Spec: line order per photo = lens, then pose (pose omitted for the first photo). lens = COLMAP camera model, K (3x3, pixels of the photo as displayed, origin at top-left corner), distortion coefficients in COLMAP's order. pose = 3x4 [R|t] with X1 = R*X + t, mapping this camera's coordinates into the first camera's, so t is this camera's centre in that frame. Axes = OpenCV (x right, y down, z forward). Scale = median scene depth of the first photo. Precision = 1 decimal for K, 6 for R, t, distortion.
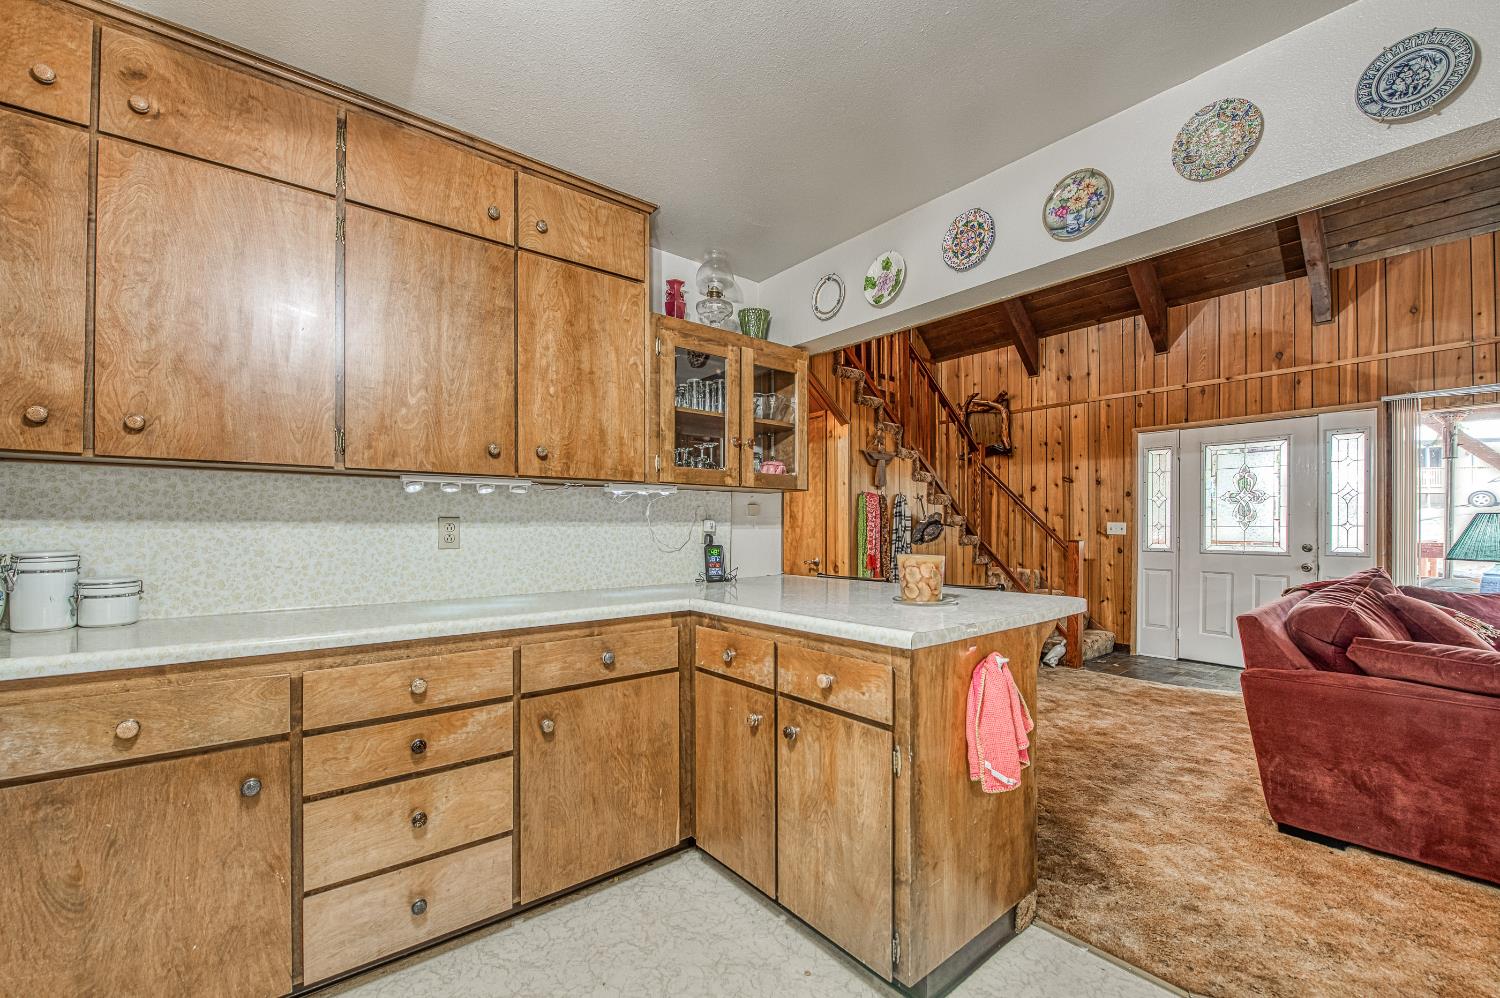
lens RADIAL K [[584.5, 0, 732.2], [0, 584.5, 529.4], [0, 0, 1]] dist [-0.009132, -0.001055]
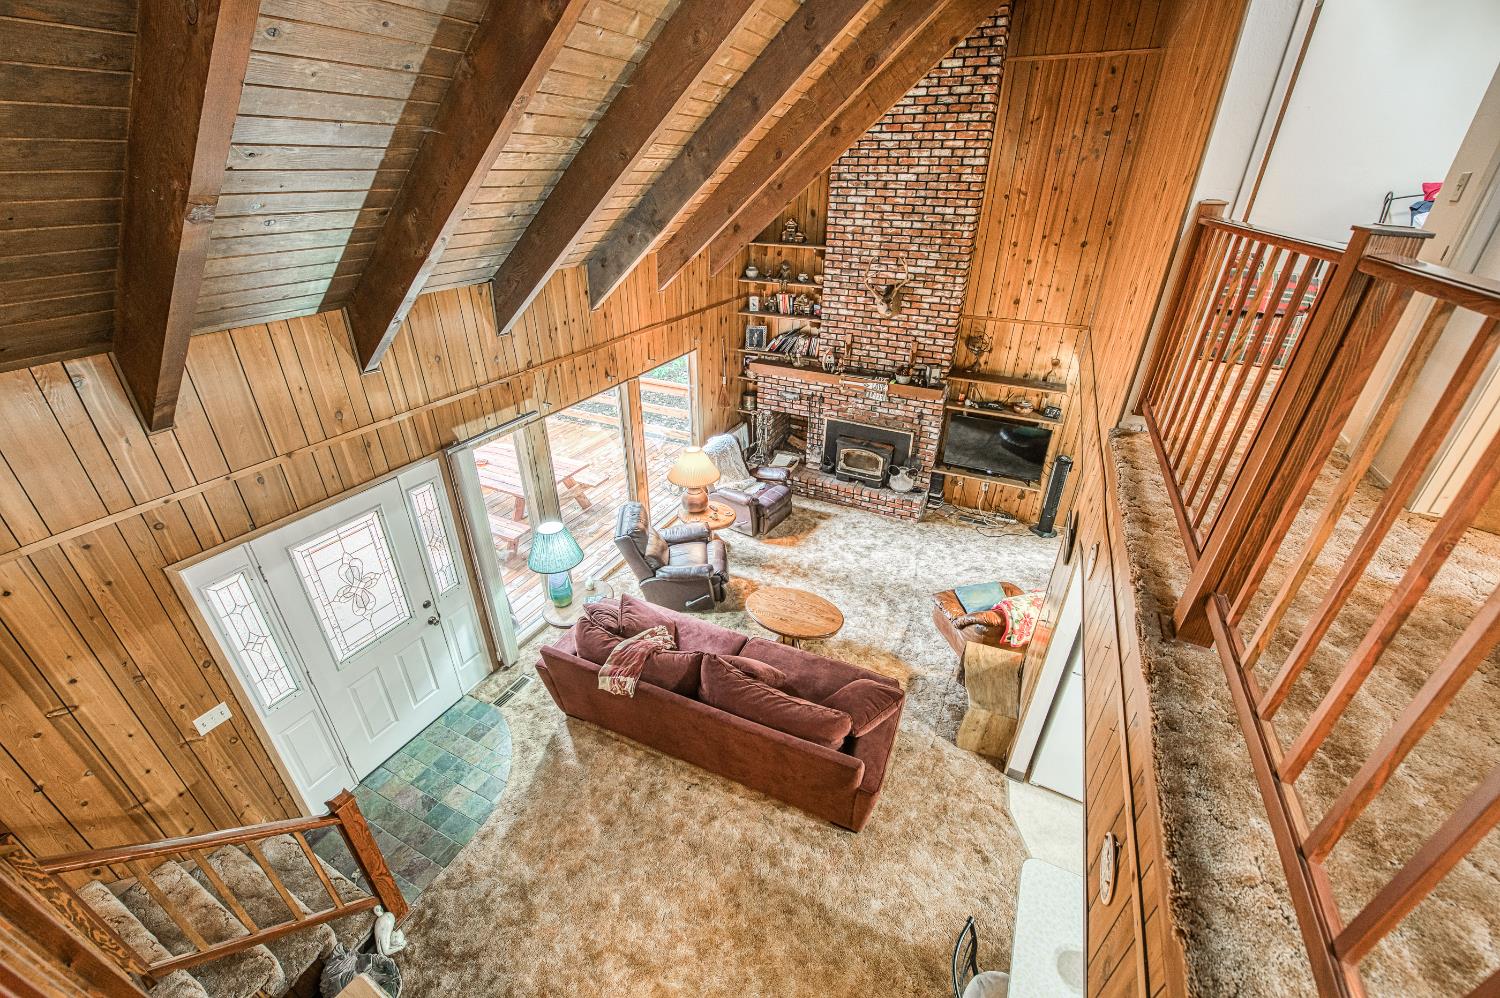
lens RADIAL K [[584.5, 0, 747.1], [0, 584.5, 505.2], [0, 0, 1]] dist [-0.009132, -0.001055]
pose [[-0.447086, -0.448422, 0.773972, 0.143409], [-0.016429, 0.869235, 0.494125, -0.987484], [-0.894340, 0.208201, -0.395990, 1.454221]]
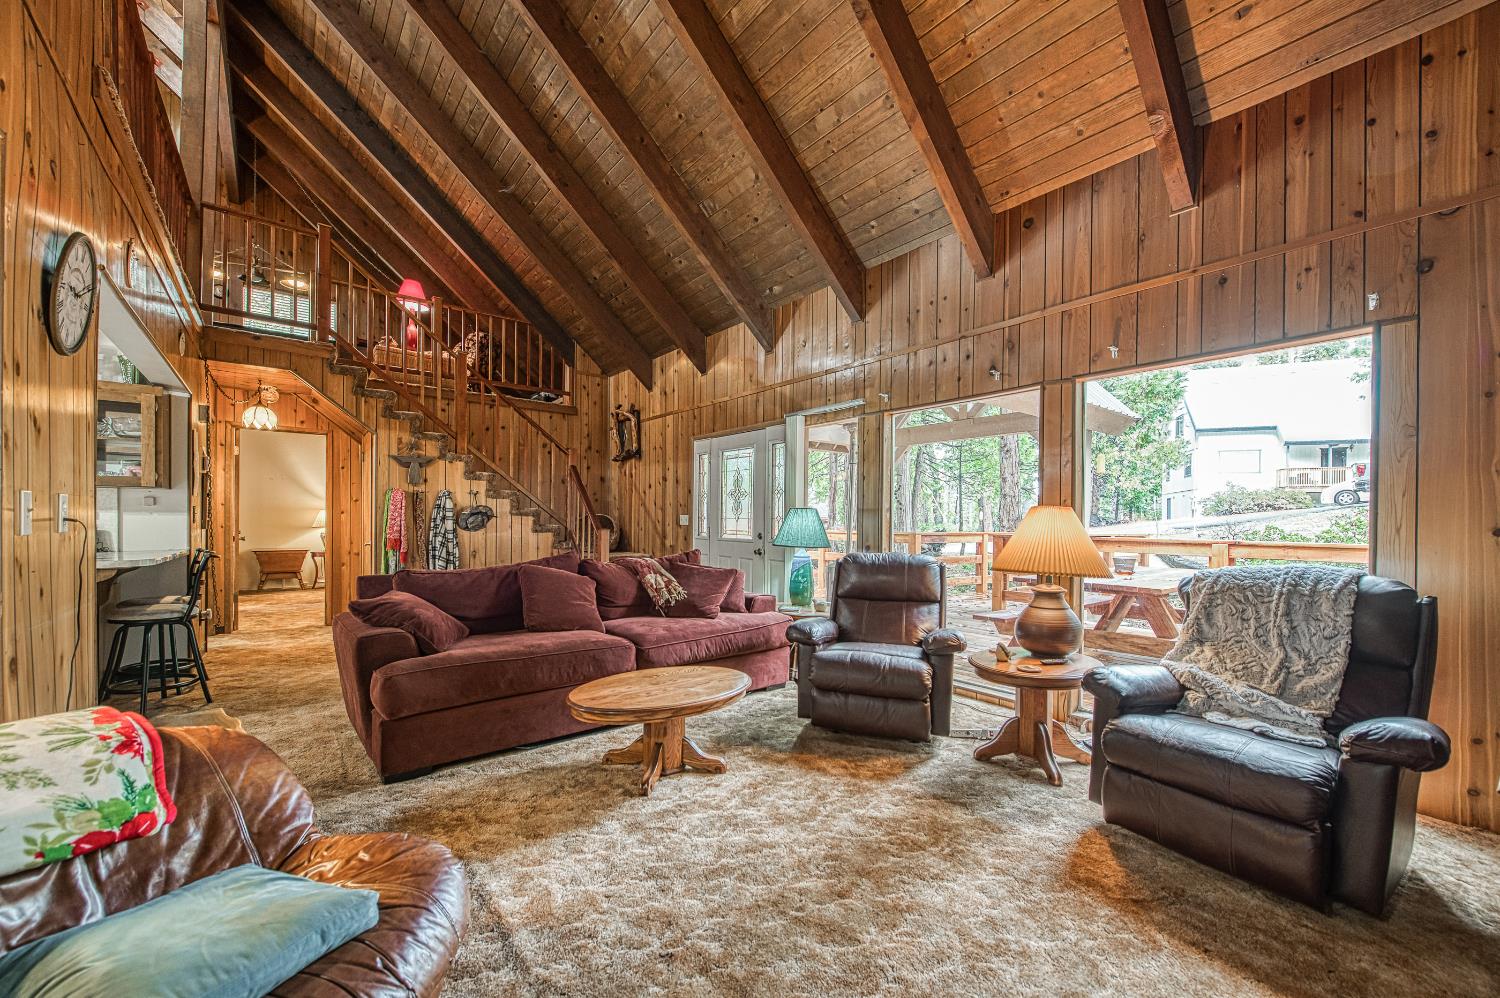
lens RADIAL K [[588.5, 0, 732.8], [0, 588.5, 518.7], [0, 0, 1]] dist [-0.003690, -0.000768]
pose [[0.999966, 0.007604, -0.003160, 1.566874], [-0.007623, 0.999952, -0.006124, 0.006370], [0.003113, 0.006148, 0.999976, -0.447565]]
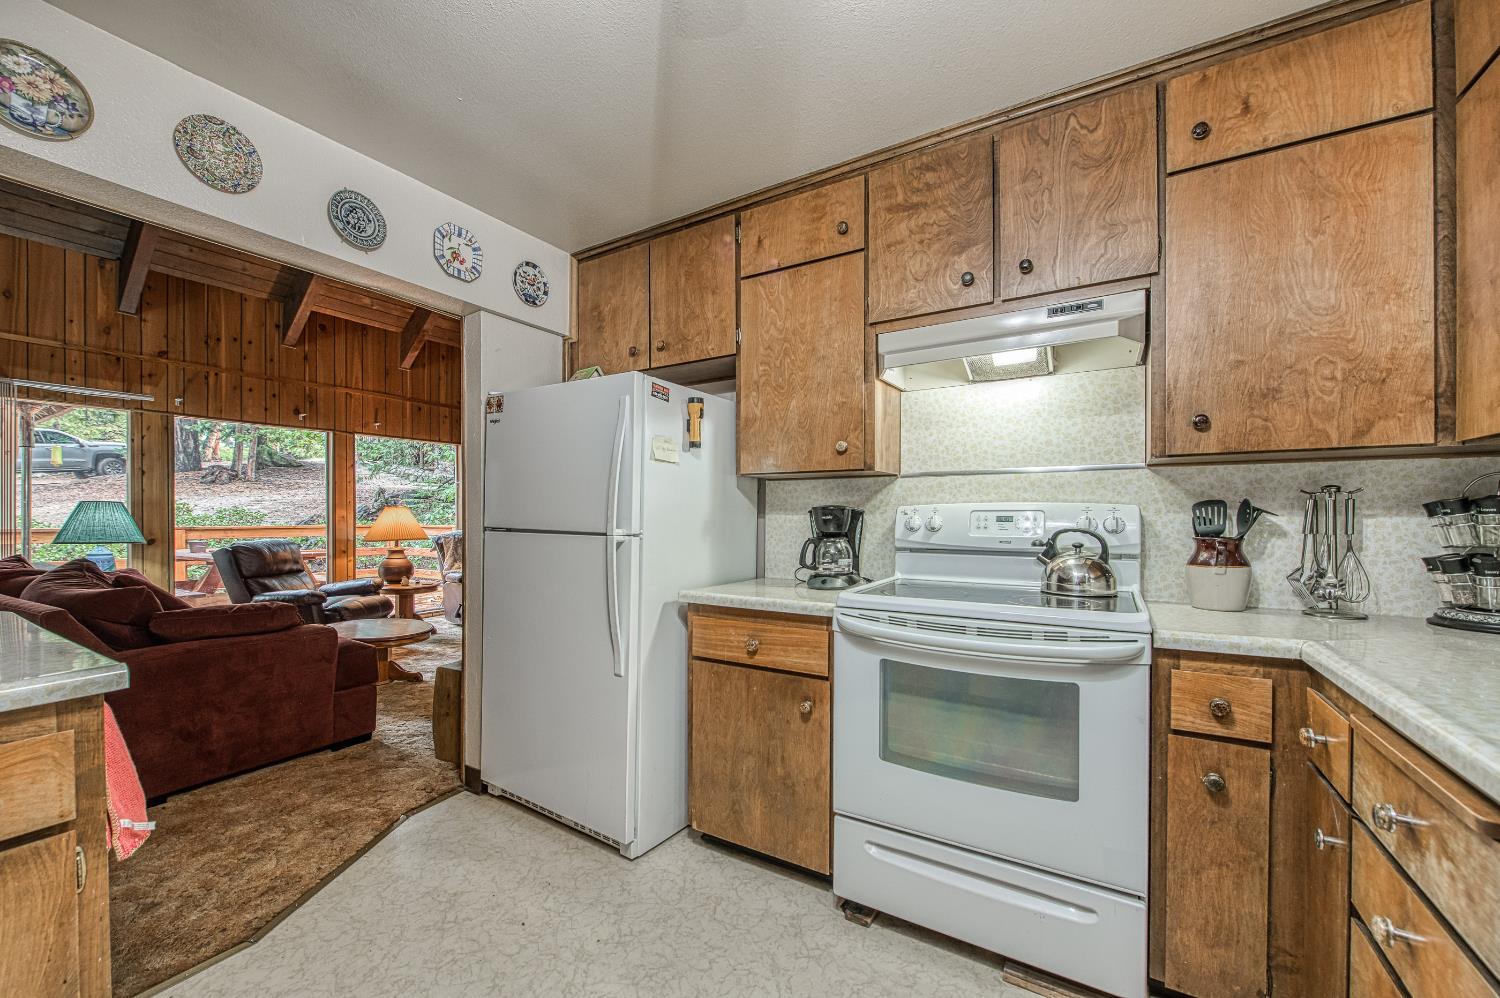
lens RADIAL K [[584.5, 0, 748.7], [0, 584.5, 517.6], [0, 0, 1]] dist [-0.009132, -0.001055]
pose [[-0.367669, -0.004368, 0.929947, -0.297620], [0.001134, 0.999986, 0.005145, -0.002004], [-0.929956, 0.002947, -0.367658, 0.266715]]
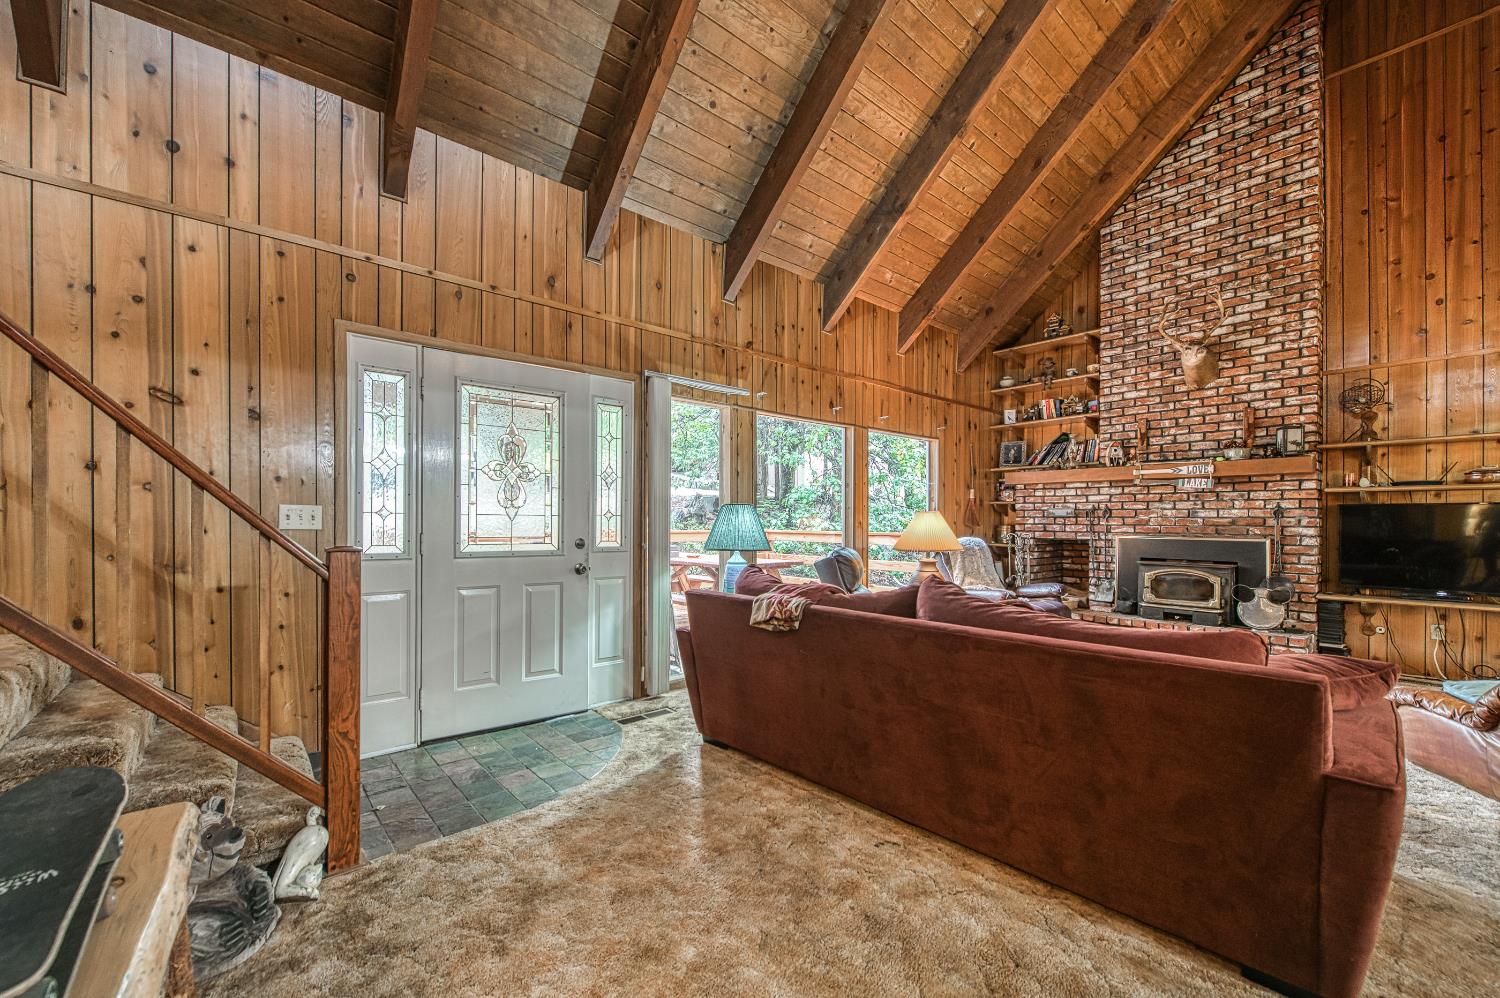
lens RADIAL K [[584.5, 0, 746.4], [0, 584.5, 540.0], [0, 0, 1]] dist [-0.009132, -0.001055]
pose [[-0.055948, -0.036002, 0.997784, 0.325533], [-0.001757, 0.999352, 0.035960, -0.004016], [-0.998432, 0.000259, -0.055975, 1.357739]]
